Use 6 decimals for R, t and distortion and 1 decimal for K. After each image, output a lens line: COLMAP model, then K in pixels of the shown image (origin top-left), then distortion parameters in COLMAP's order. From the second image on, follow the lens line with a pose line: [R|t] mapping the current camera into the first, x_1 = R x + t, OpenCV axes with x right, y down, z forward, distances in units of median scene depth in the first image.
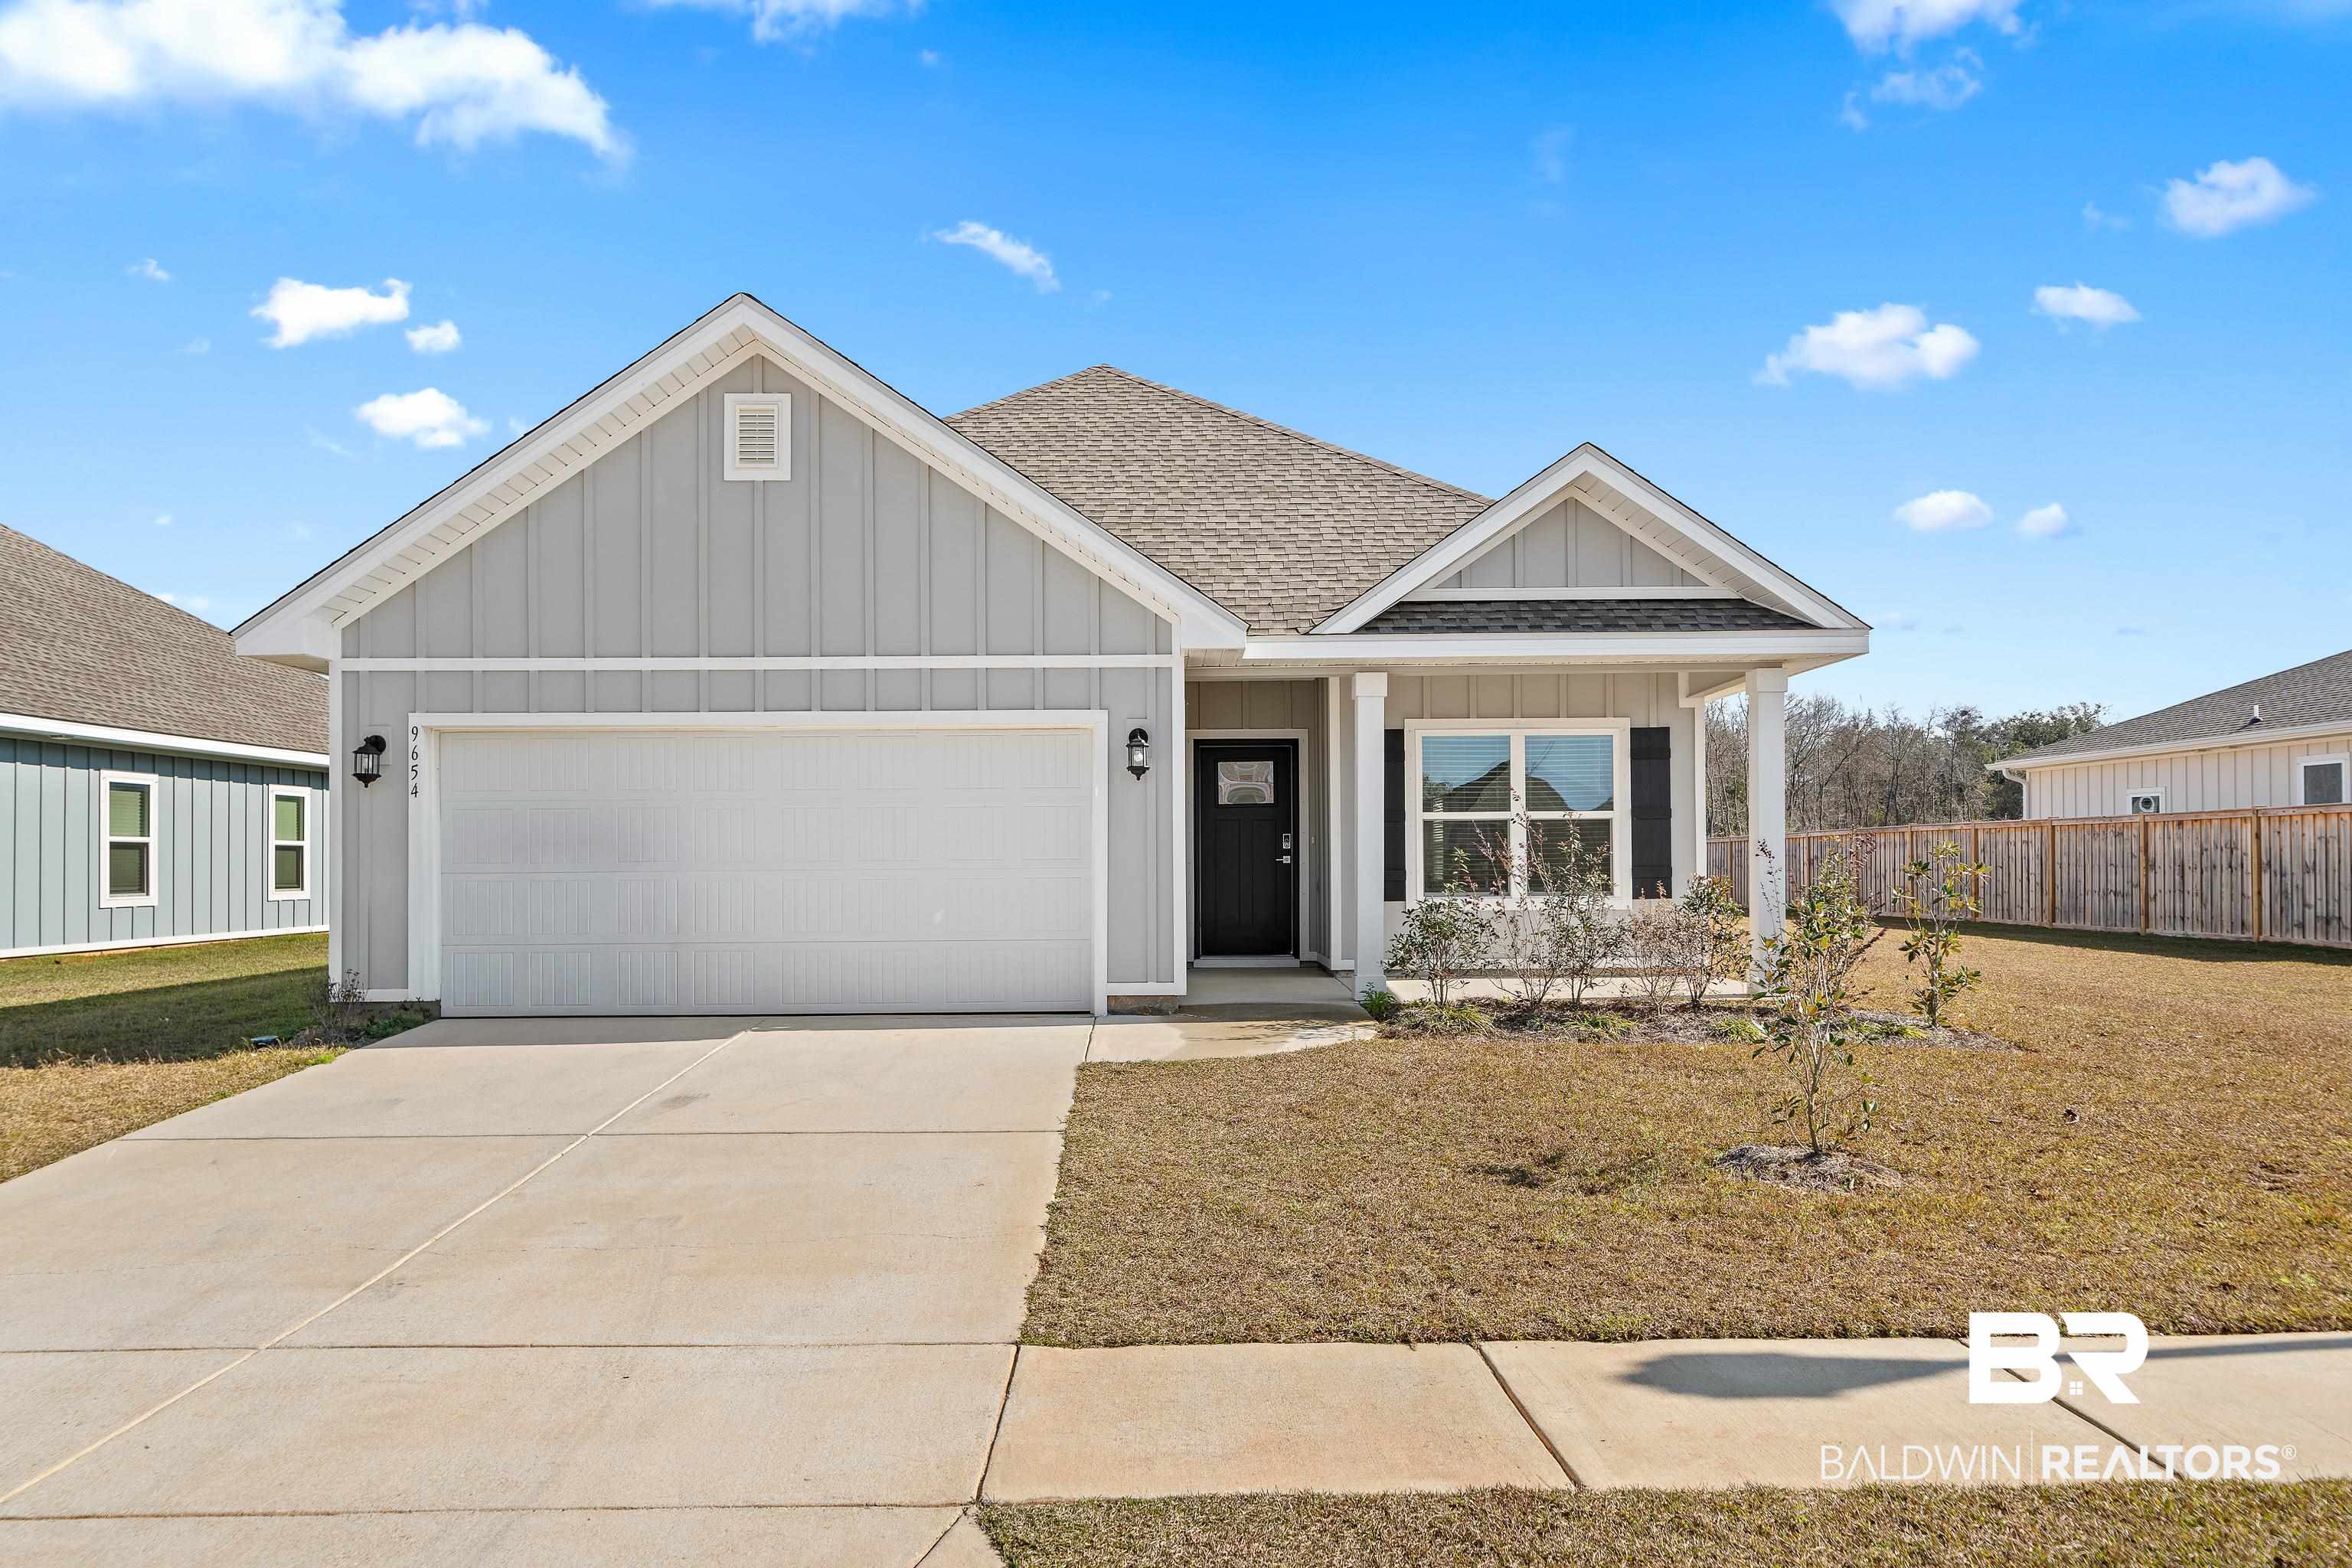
lens RADIAL K [[1567.7, 0, 1175.0], [0, 1567.7, 787.5], [0, 0, 1]] dist [0.009343, 0.000150]
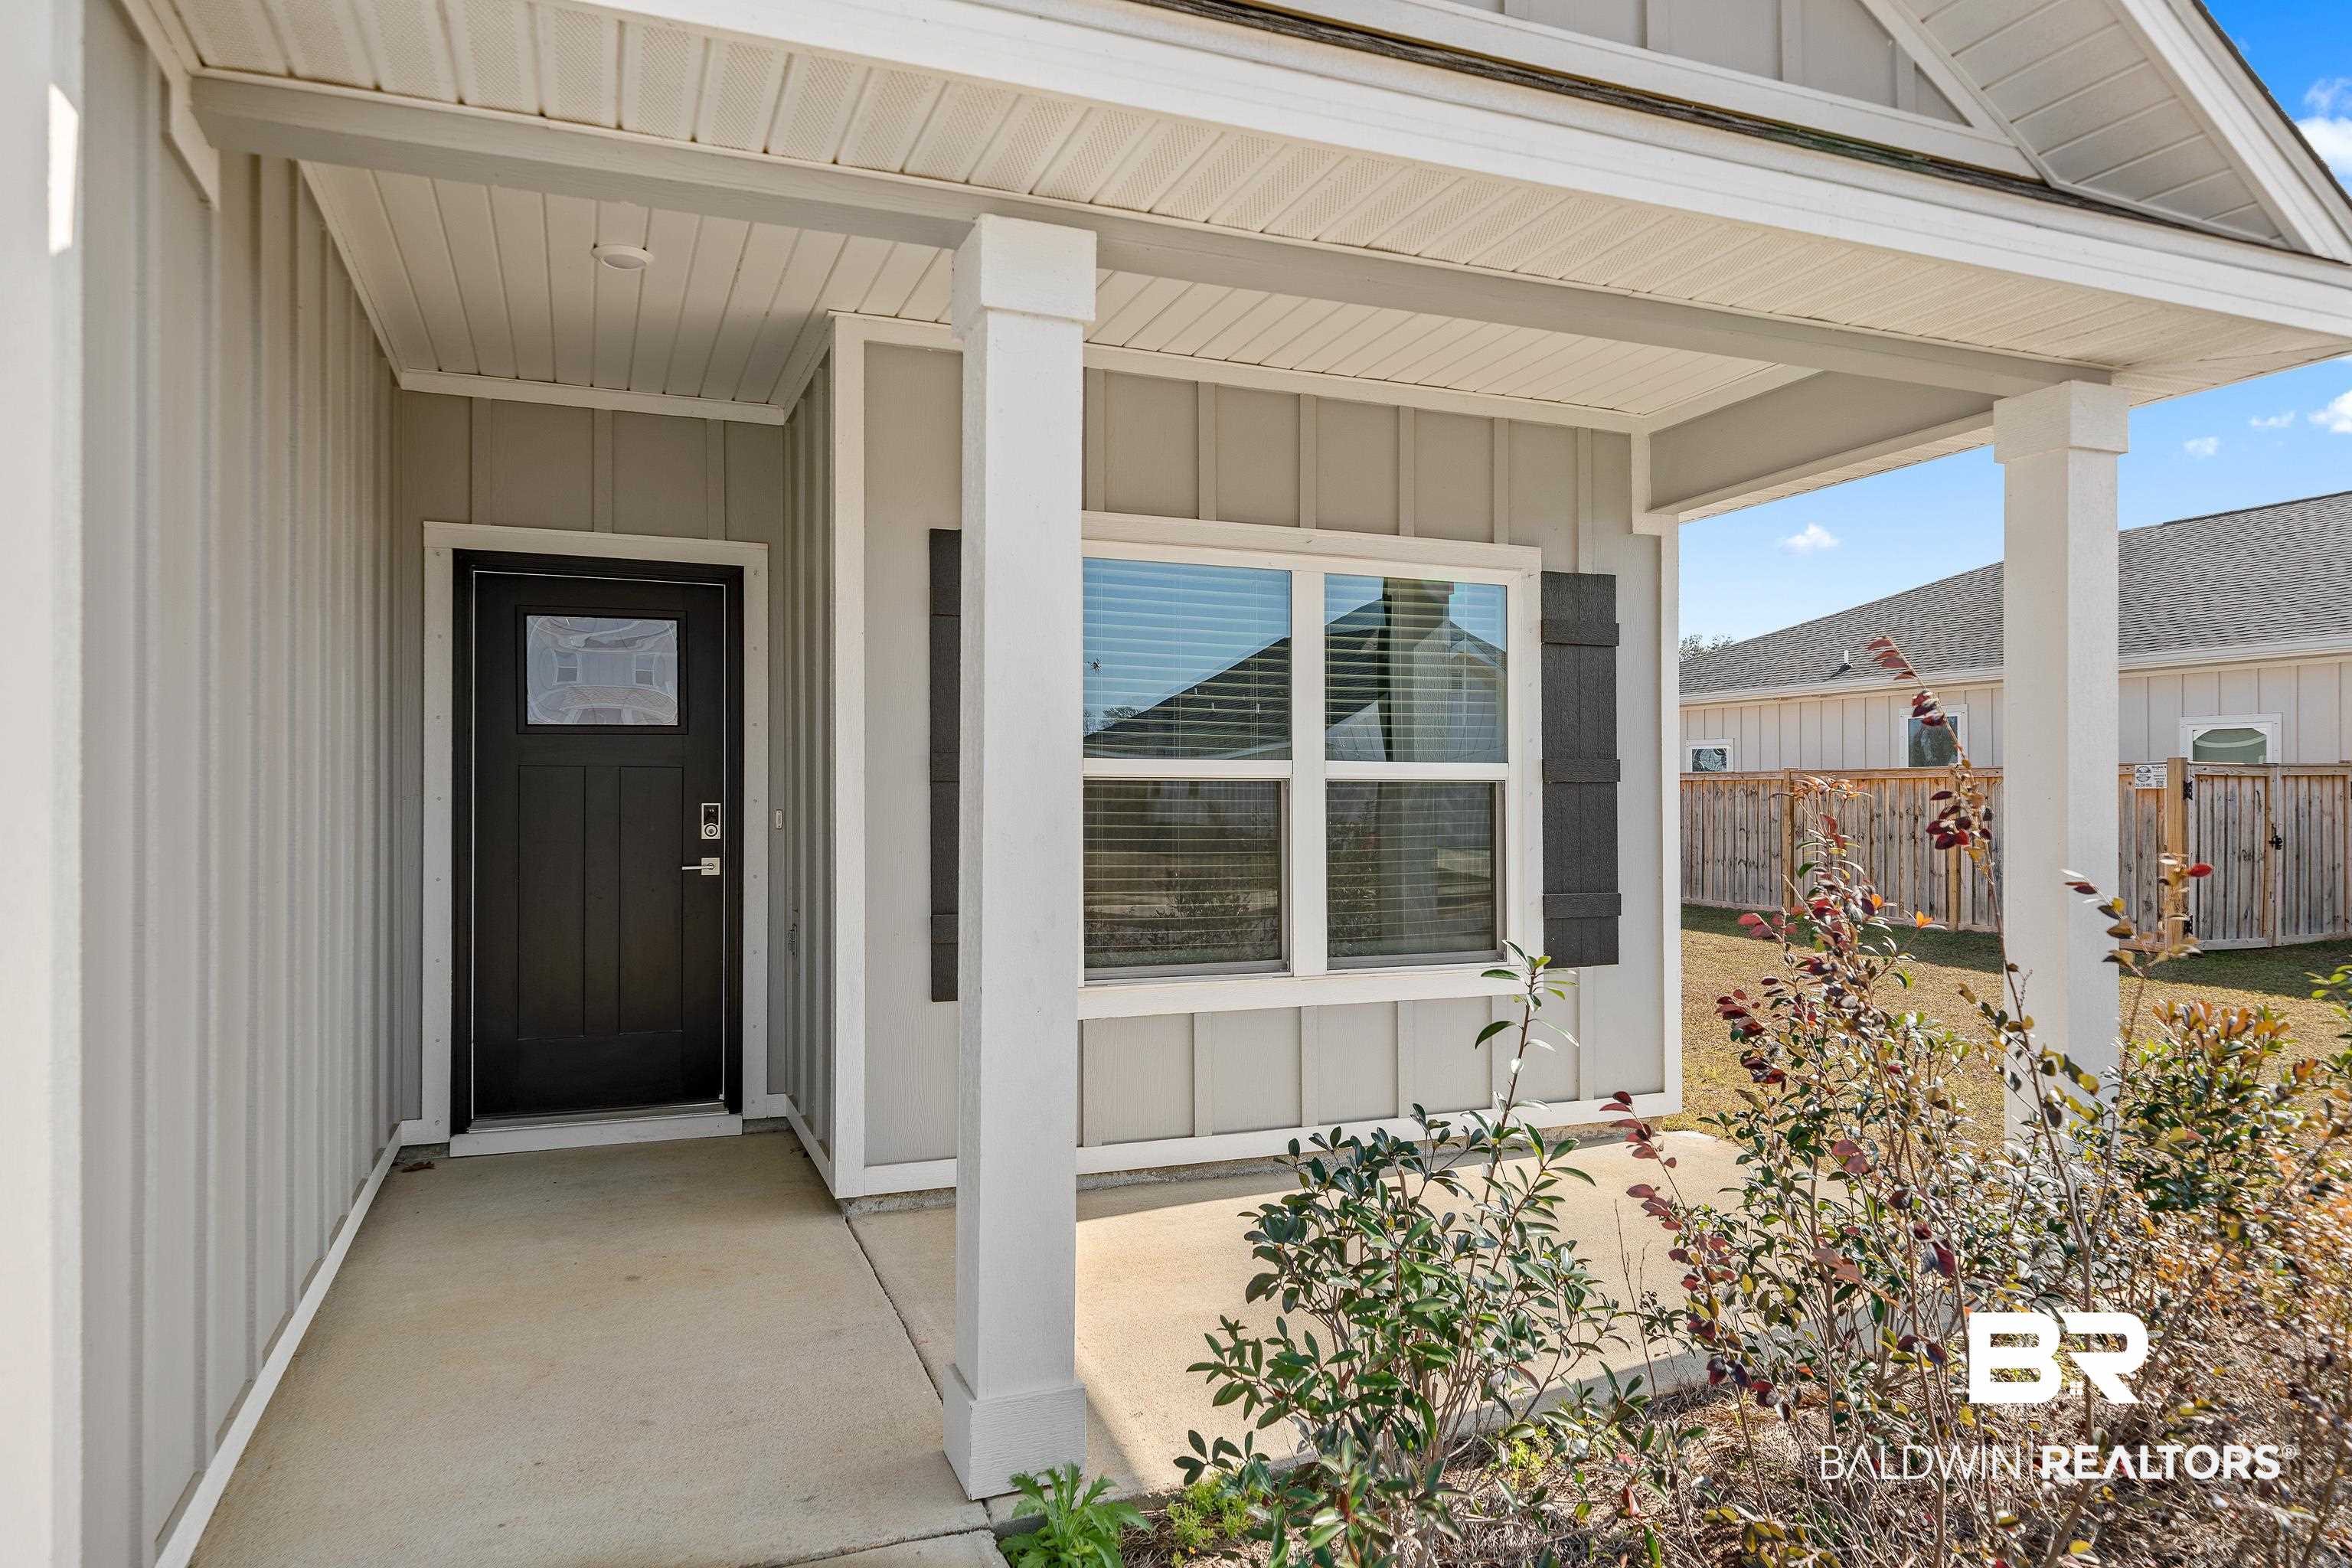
lens RADIAL K [[1428.5, 0, 1165.3], [0, 1428.5, 830.1], [0, 0, 1]] dist [0.003890, 0.000286]
pose [[0.933243, 0.000883, 0.359244, 0.048706], [-0.027240, 0.997292, 0.068311, 0.008383], [-0.358211, -0.073536, 0.930740, 0.622652]]
